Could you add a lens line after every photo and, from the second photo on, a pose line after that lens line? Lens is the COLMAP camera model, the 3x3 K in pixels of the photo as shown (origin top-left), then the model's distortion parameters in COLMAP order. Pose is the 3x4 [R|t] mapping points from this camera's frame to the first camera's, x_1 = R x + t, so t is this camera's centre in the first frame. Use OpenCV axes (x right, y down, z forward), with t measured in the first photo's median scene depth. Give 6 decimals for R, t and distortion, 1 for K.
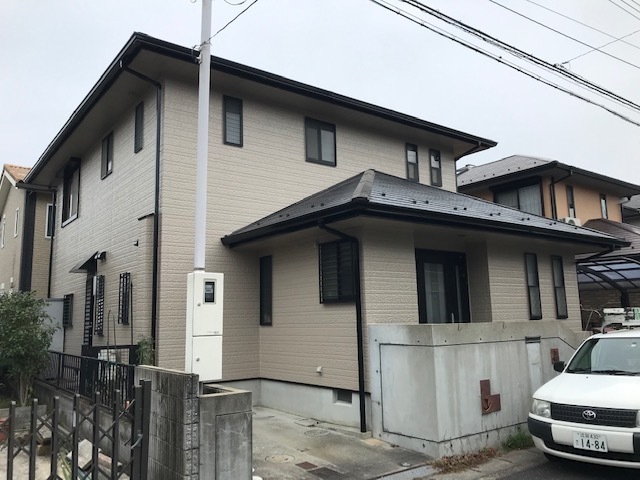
lens RADIAL K [[535.6, 0, 320.0], [0, 535.6, 240.0], [0, 0, 1]] dist [0.041873, -0.068054]
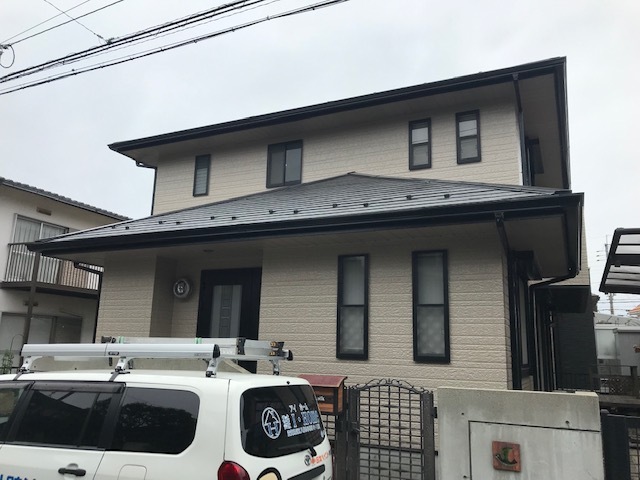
lens RADIAL K [[515.8, 0, 321.1], [0, 515.8, 227.4], [0, 0, 1]] dist [-0.010281, -0.001439]
pose [[0.457627, -0.169057, -0.872925, 0.866068], [0.096760, 0.985396, -0.140113, 0.071921], [0.883864, -0.020345, 0.467302, 0.644100]]
